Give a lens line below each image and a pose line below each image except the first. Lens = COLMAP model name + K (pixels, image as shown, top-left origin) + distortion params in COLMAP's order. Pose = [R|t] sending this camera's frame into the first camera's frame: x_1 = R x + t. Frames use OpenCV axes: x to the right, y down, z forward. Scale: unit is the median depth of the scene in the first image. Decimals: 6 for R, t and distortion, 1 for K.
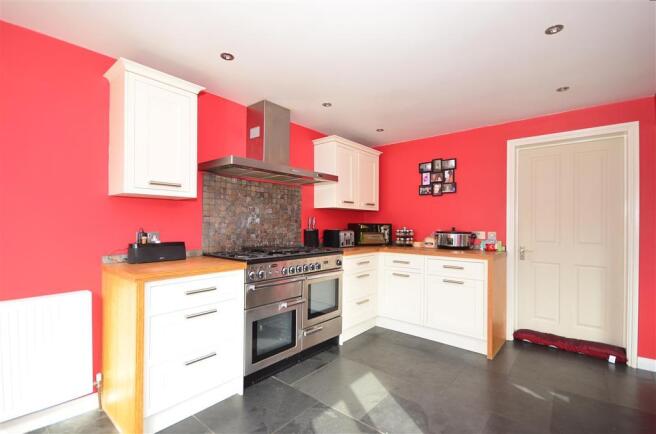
lens RADIAL K [[302.2, 0, 331.2], [0, 302.2, 220.3], [0, 0, 1]] dist [0.004829, 0.000277]
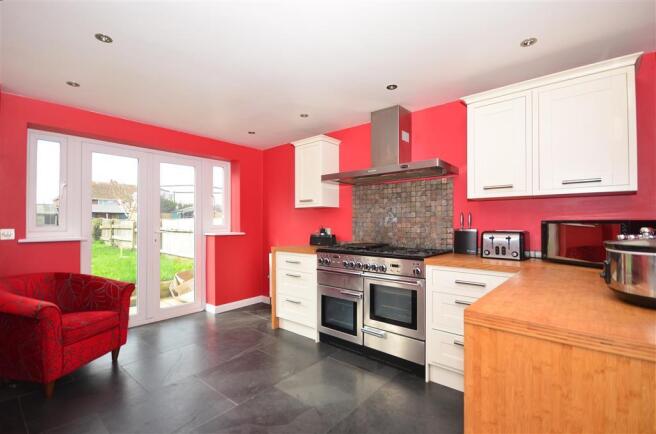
lens RADIAL K [[294.8, 0, 331.3], [0, 294.8, 220.5], [0, 0, 1]] dist [-0.004967, -0.000206]
pose [[0.006714, -0.021033, -0.999756, 0.804738], [0.007590, 0.999751, -0.020982, 0.024052], [0.999949, -0.007447, 0.006872, 0.783731]]
